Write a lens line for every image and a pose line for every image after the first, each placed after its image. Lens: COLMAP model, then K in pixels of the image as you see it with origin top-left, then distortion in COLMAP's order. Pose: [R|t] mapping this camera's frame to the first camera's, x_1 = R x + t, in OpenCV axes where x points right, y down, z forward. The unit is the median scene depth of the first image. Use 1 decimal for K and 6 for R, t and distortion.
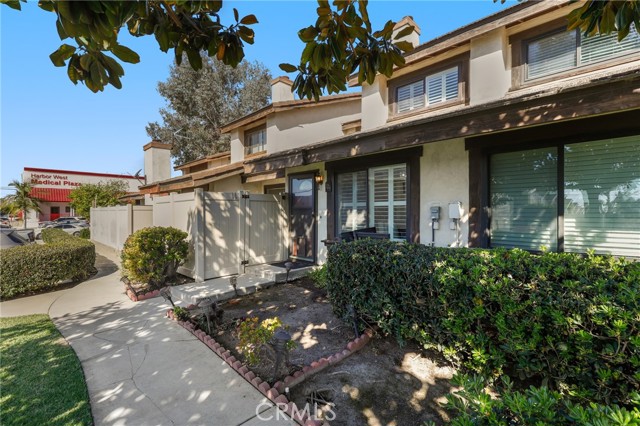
lens RADIAL K [[286.5, 0, 320.0], [0, 286.5, 213.9], [0, 0, 1]] dist [-0.000664, 0.000256]
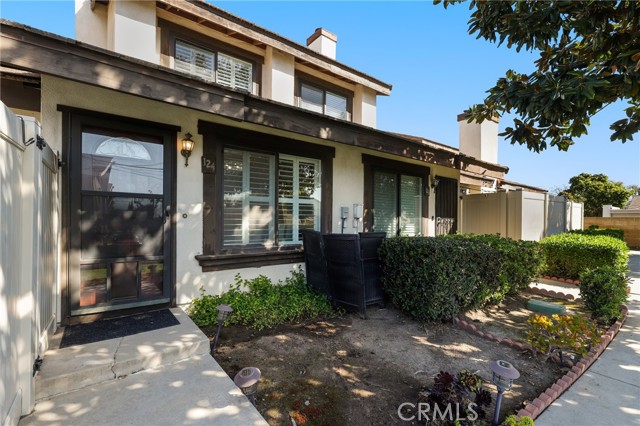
lens RADIAL K [[293.8, 0, 322.7], [0, 293.8, 222.7], [0, 0, 1]] dist [0.001931, 0.000025]
pose [[0.134484, -0.006953, 0.990891, -0.667127], [-0.004429, 0.999961, 0.007618, 0.024191], [-0.990906, -0.005413, 0.134448, 0.853052]]
